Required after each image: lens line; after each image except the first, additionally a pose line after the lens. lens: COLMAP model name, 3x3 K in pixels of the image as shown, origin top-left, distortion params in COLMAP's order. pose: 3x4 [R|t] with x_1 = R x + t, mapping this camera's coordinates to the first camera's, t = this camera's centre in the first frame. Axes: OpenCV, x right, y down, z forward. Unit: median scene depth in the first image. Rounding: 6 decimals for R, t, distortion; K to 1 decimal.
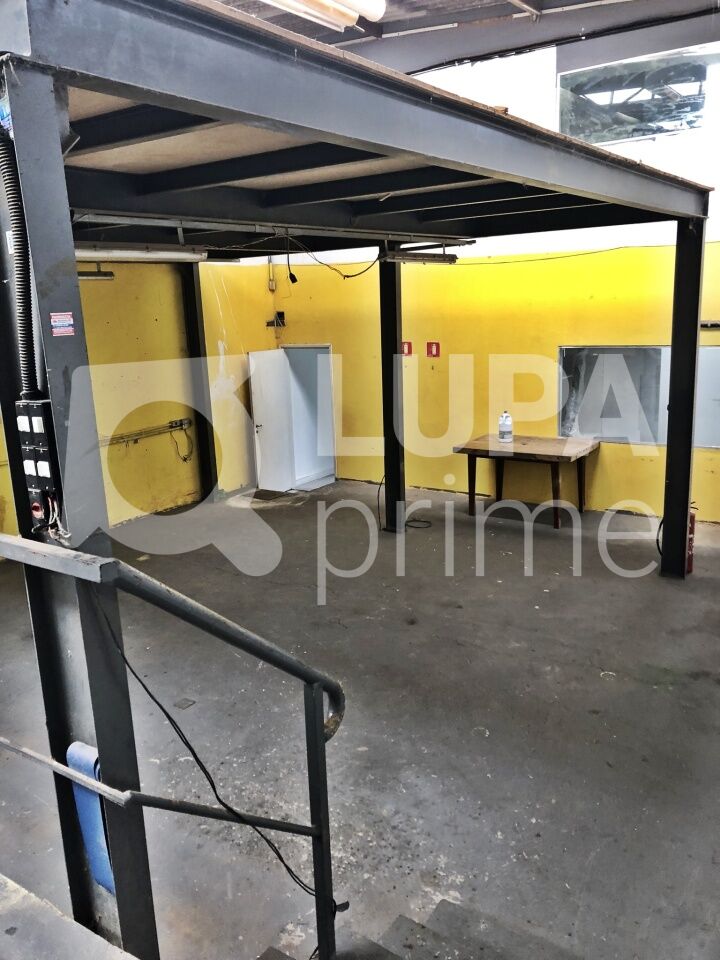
lens RADIAL K [[781.5, 0, 358.9], [0, 781.5, 477.1], [0, 0, 1]] dist [0.038098, -0.039653]
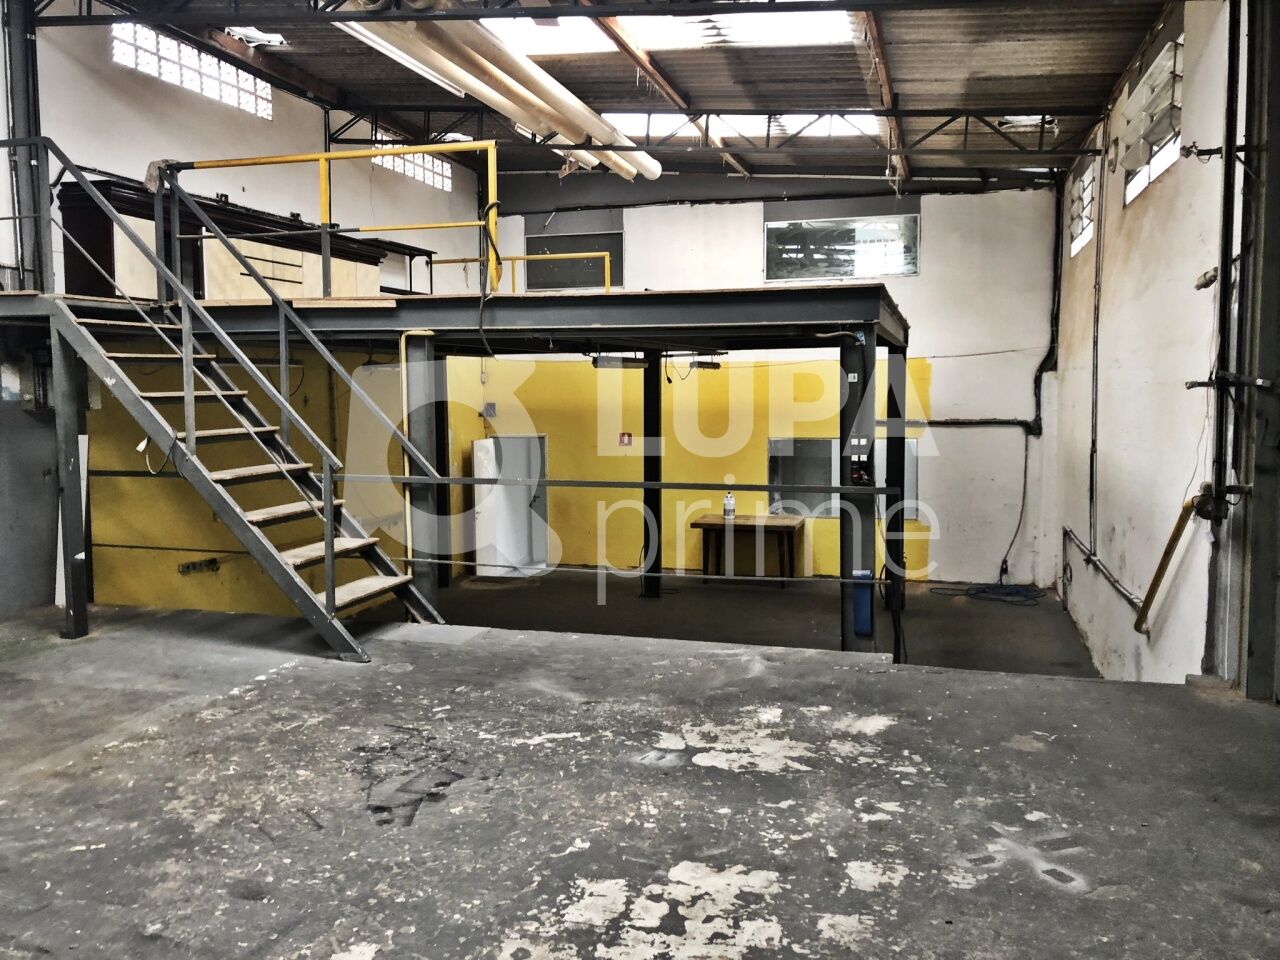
lens RADIAL K [[1042.0, 0, 643.1], [0, 1042.0, 483.0], [0, 0, 1]] dist [0.038098, -0.039653]
pose [[0.946956, 0.001297, 0.321362, -0.445693], [0.042727, 0.990606, -0.129899, 0.100291], [-0.318511, 0.136739, 0.938005, -0.420168]]
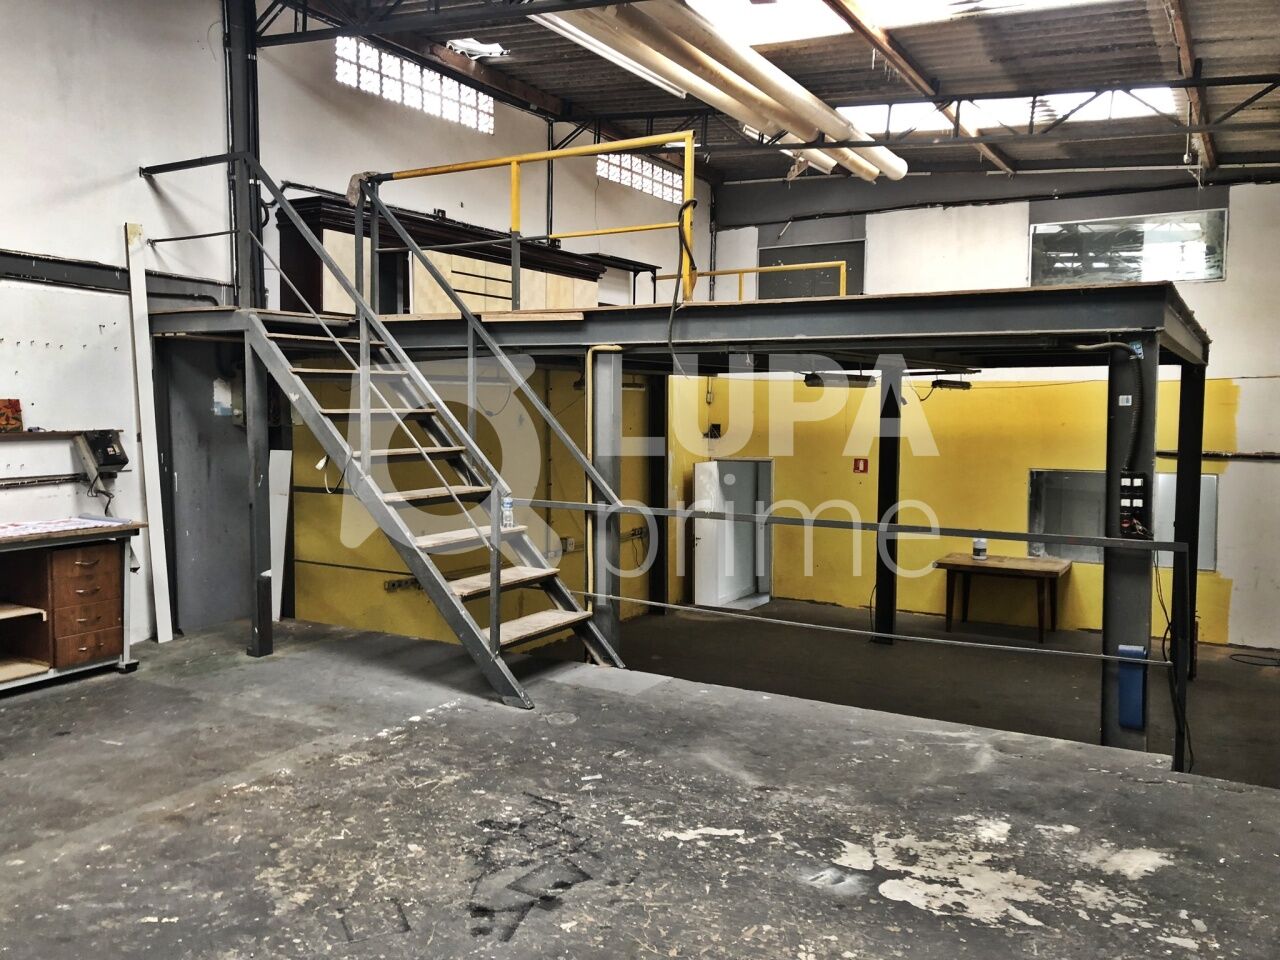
lens RADIAL K [[1048.5, 0, 620.2], [0, 1048.5, 479.9], [0, 0, 1]] dist [0.035102, -0.032297]
pose [[0.996979, 0.038177, 0.067646, -0.390150], [-0.027361, 0.987668, -0.154153, 0.080083], [-0.072697, 0.151836, 0.985729, -0.342636]]
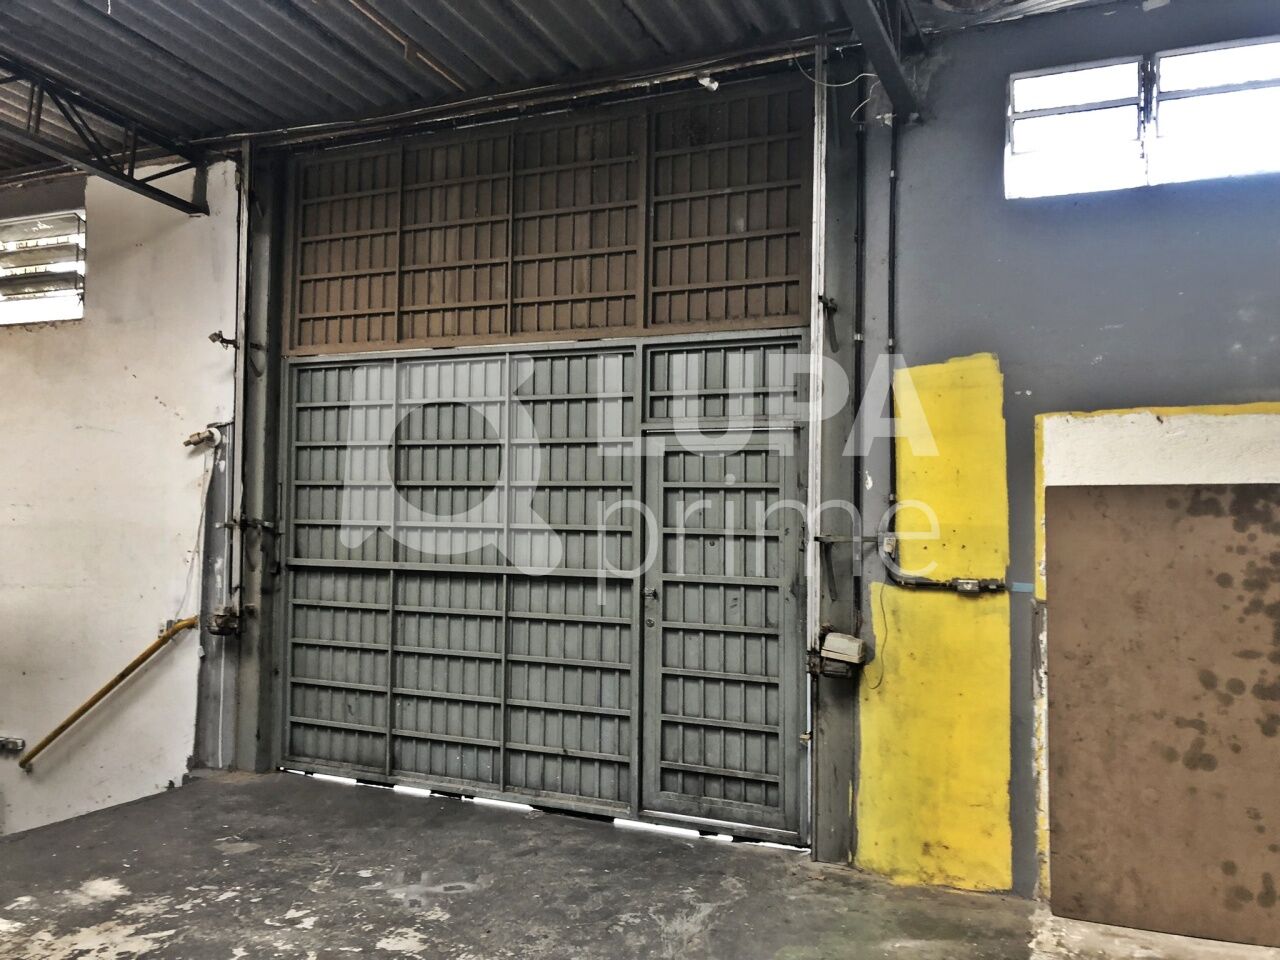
lens RADIAL K [[1042.0, 0, 643.1], [0, 1042.0, 483.0], [0, 0, 1]] dist [0.038098, -0.039653]
pose [[-0.181404, 0.069176, 0.980973, -0.729957], [0.214346, 0.976321, -0.029210, 0.035549], [-0.959765, 0.204969, -0.191936, -0.112151]]
